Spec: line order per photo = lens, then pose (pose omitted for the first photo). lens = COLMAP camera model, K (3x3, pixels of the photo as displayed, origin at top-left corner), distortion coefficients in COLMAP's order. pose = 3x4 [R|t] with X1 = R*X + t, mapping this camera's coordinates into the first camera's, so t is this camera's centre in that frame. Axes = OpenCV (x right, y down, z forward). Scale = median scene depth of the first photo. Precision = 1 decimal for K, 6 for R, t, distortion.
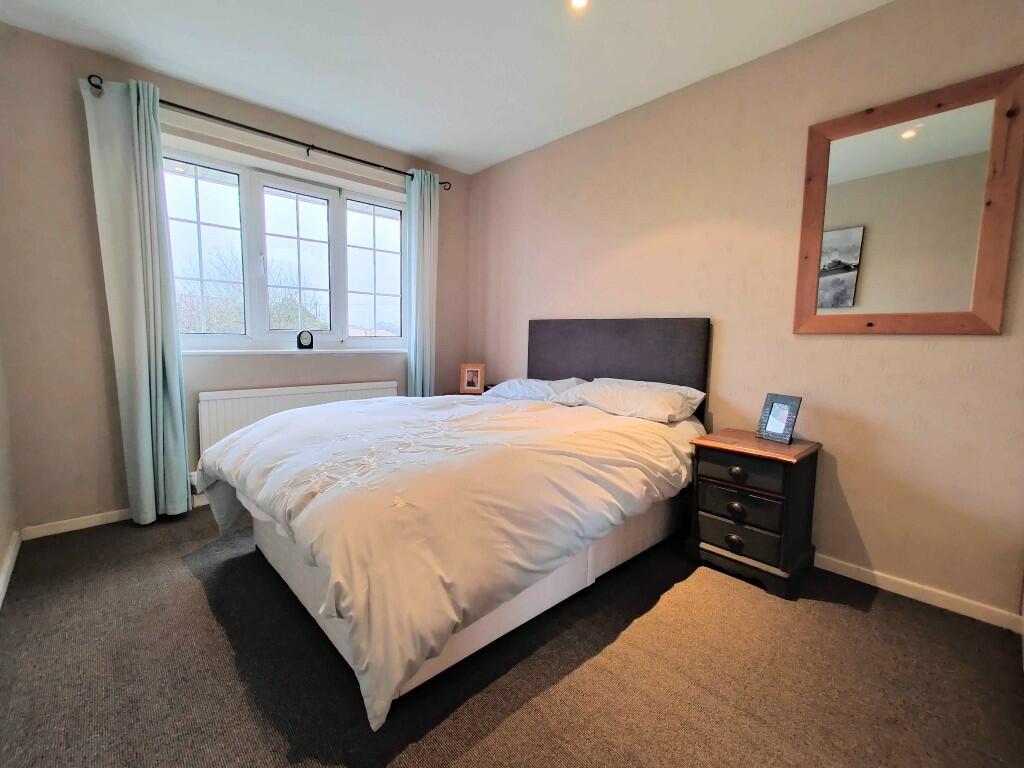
lens RADIAL K [[449.4, 0, 512.1], [0, 449.4, 380.8], [0, 0, 1]] dist [0.004575, 0.000456]
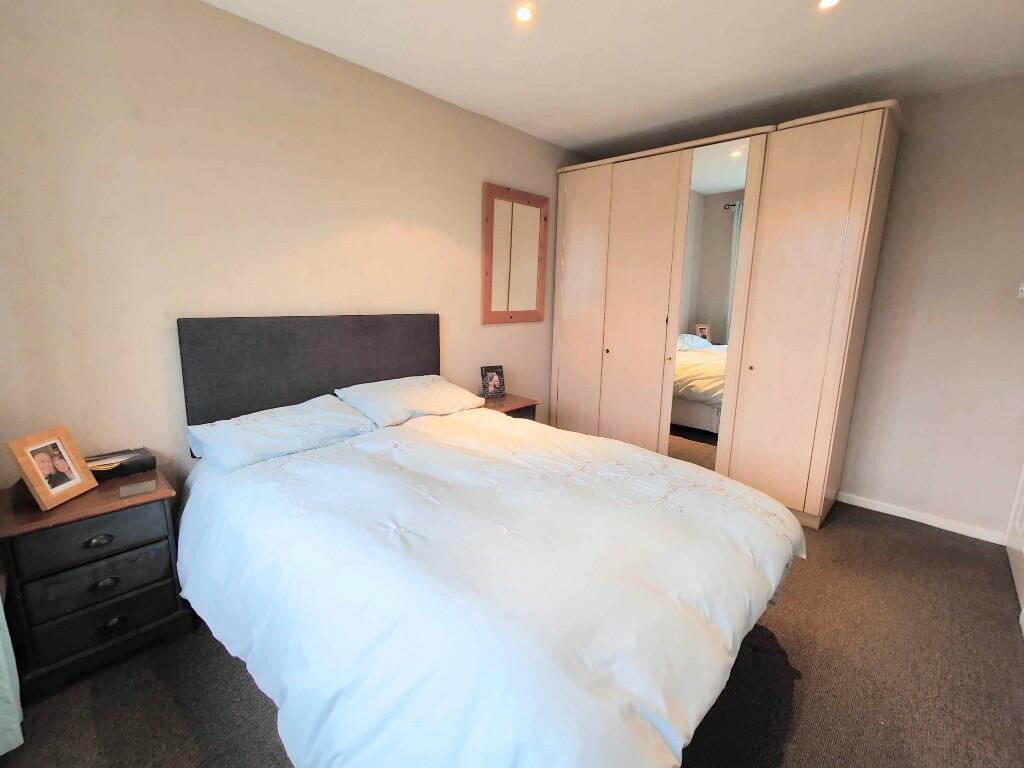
lens RADIAL K [[449.4, 0, 511.1], [0, 449.4, 385.6], [0, 0, 1]] dist [0.004575, 0.000456]
pose [[-0.062320, -0.213623, 0.974926, -0.892425], [0.084129, 0.972224, 0.218409, -0.234192], [-0.994504, 0.095631, -0.042617, 1.035472]]
